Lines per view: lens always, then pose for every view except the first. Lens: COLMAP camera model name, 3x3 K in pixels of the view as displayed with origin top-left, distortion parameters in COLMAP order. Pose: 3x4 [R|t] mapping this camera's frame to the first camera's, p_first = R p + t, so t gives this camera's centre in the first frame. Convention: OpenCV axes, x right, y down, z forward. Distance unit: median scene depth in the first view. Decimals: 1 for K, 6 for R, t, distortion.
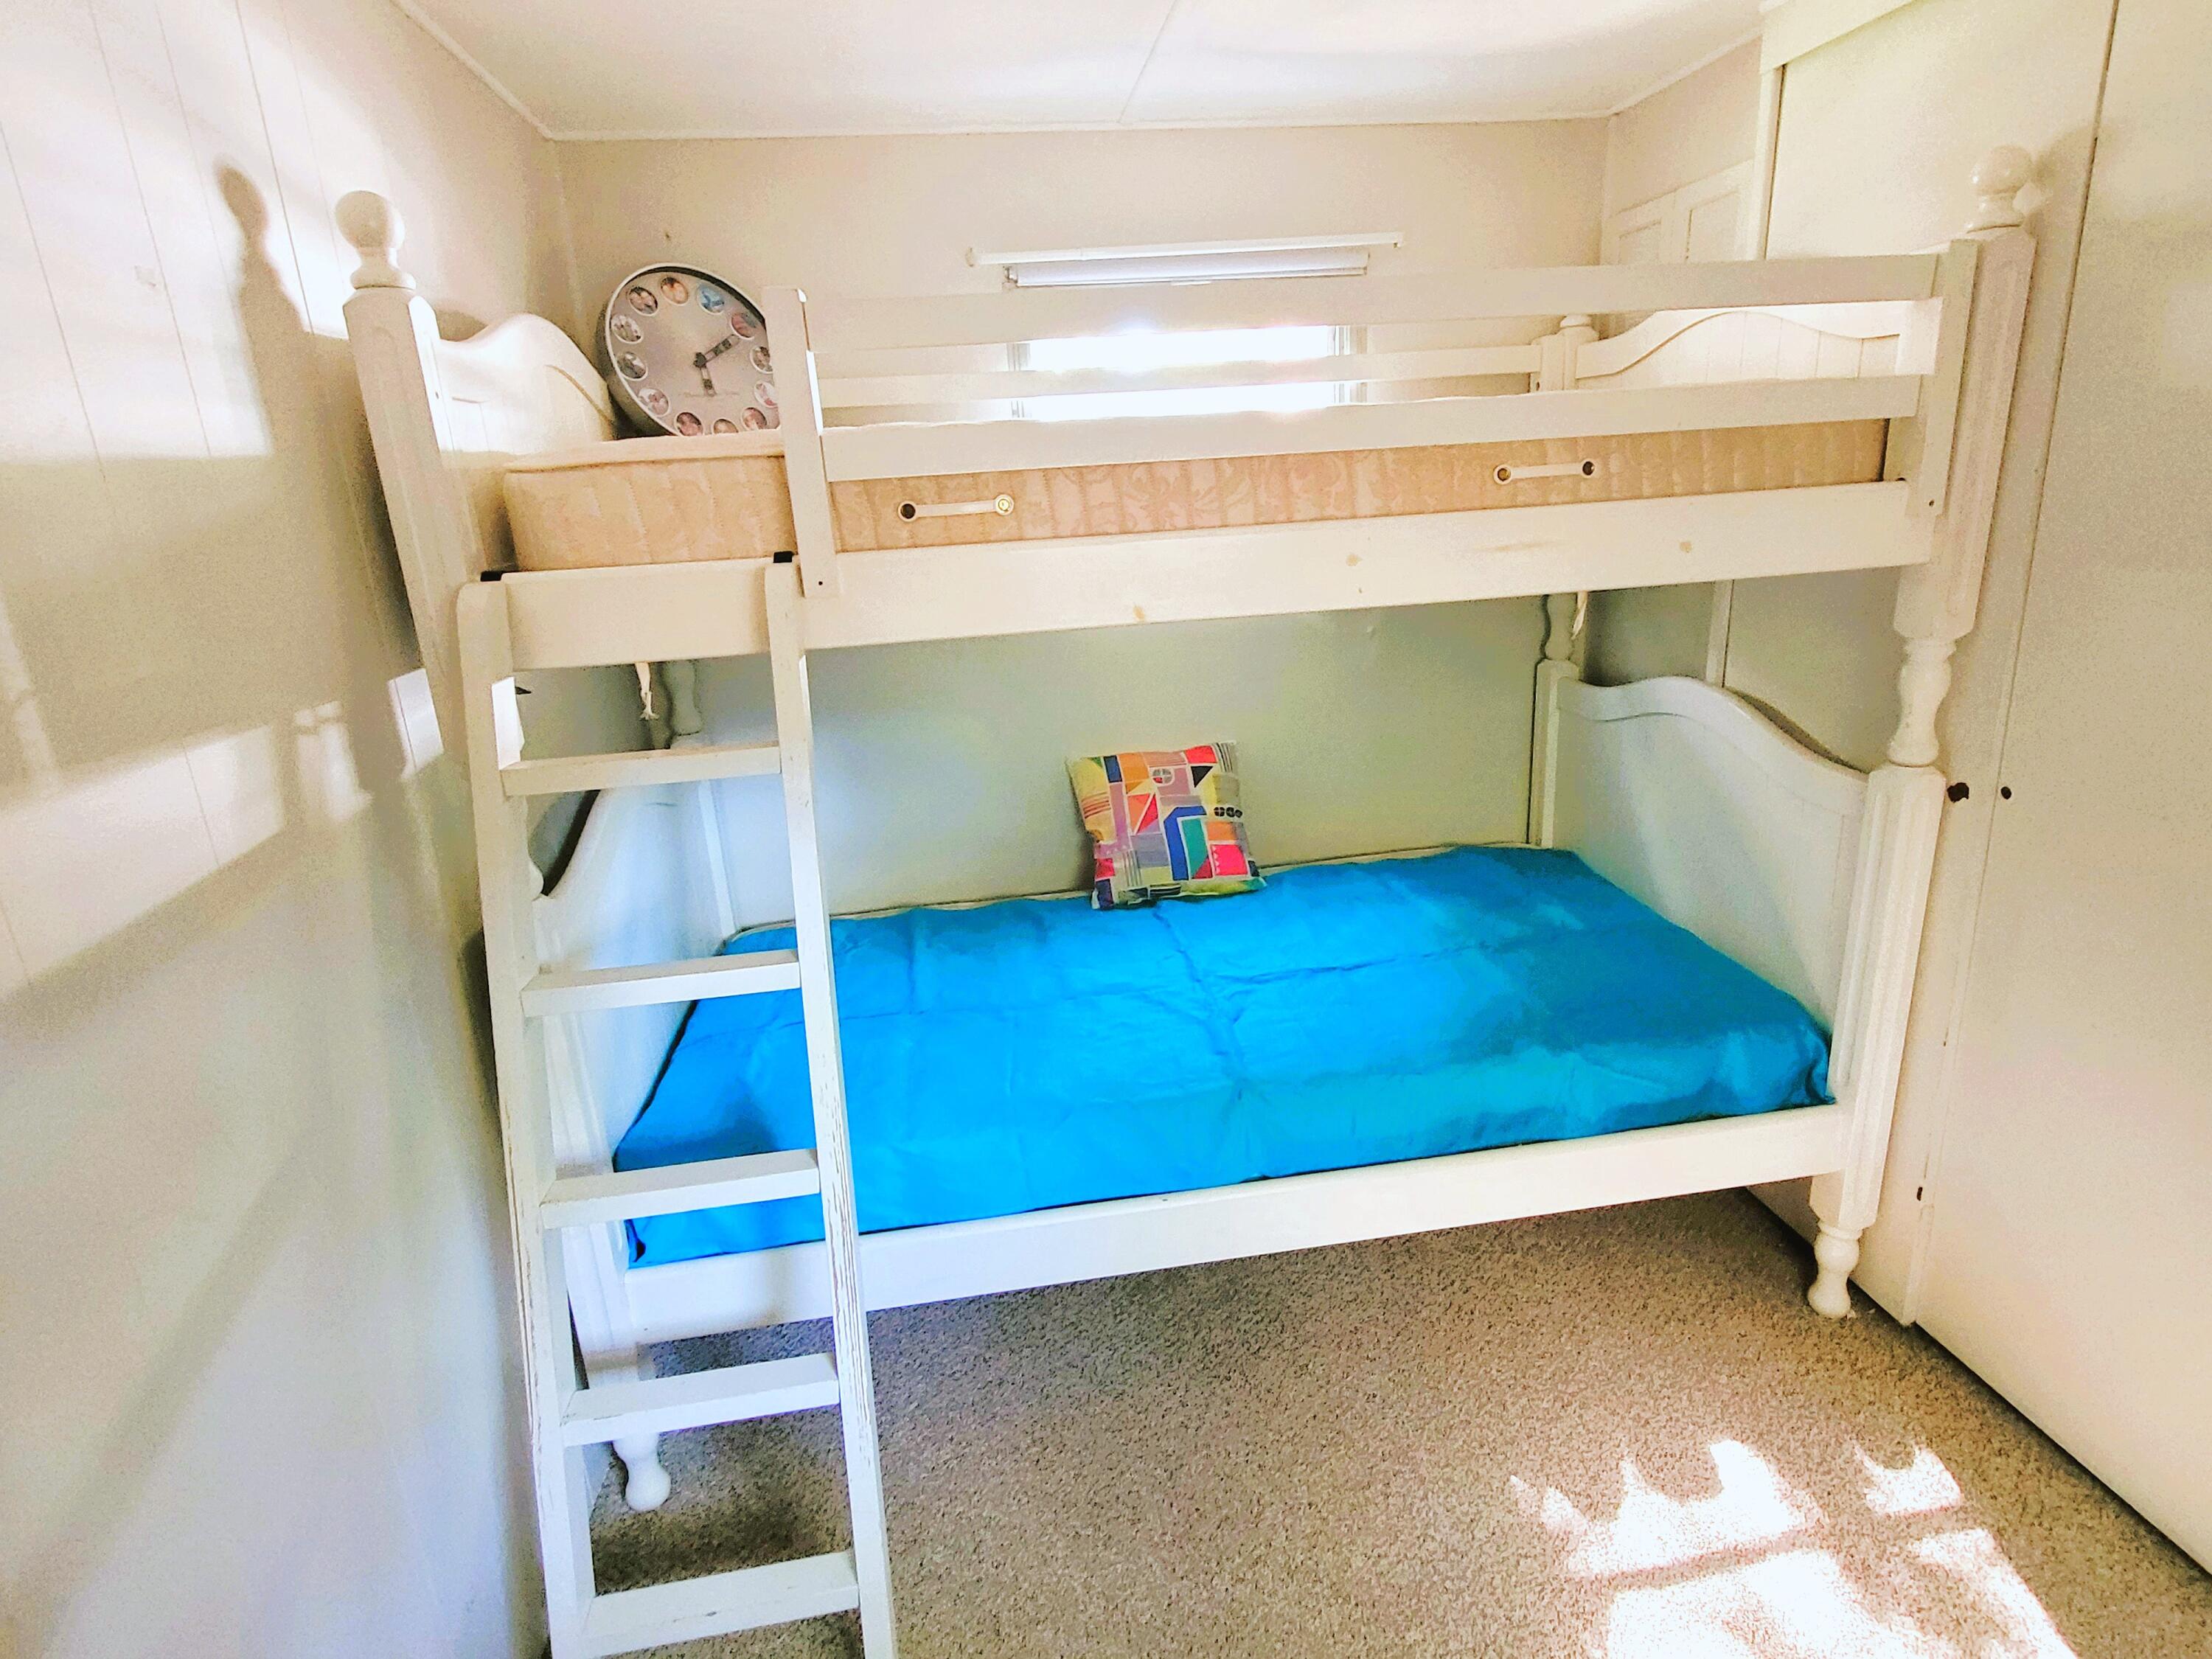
lens RADIAL K [[1152.6, 0, 1106.0], [0, 1152.6, 829.5], [0, 0, 1]] dist [-0.001044, -0.000807]
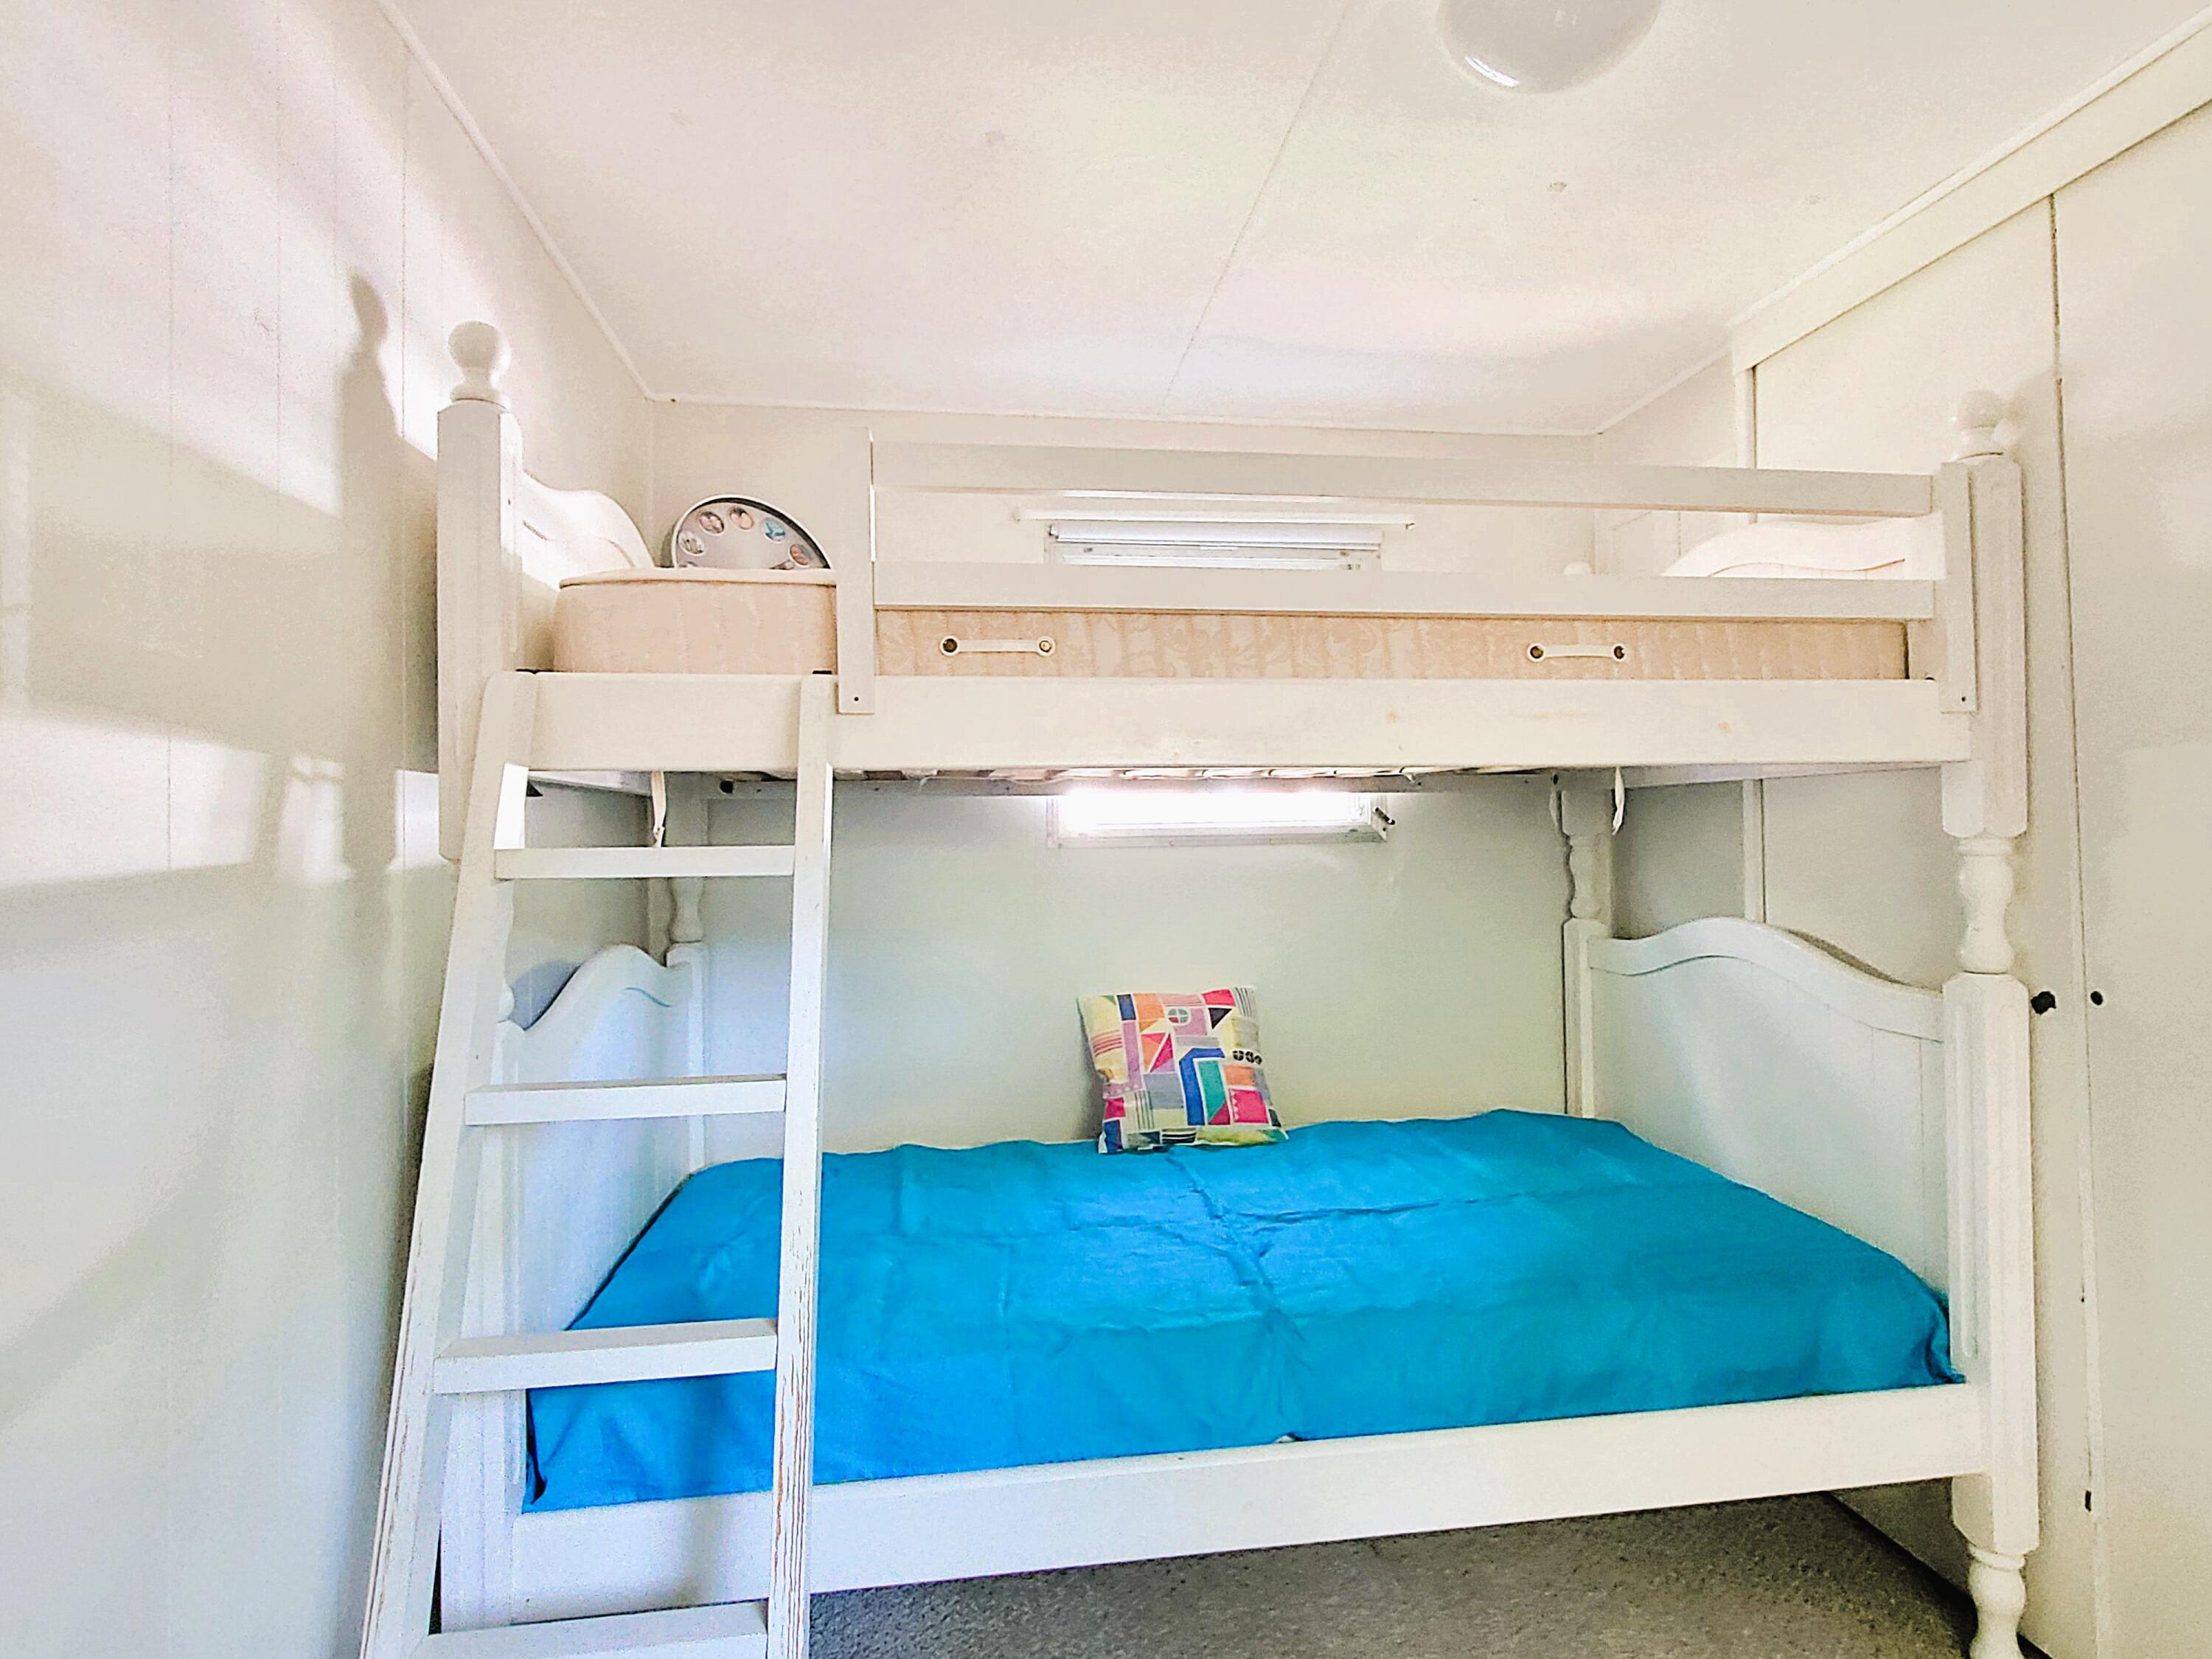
lens RADIAL K [[1152.6, 0, 1106.0], [0, 1152.6, 829.5], [0, 0, 1]] dist [-0.001044, -0.000807]
pose [[0.998941, 0.045767, -0.004727, -0.016938], [-0.045032, 0.951431, -0.304551, 0.127503], [-0.009441, 0.304441, 0.952484, 0.063597]]
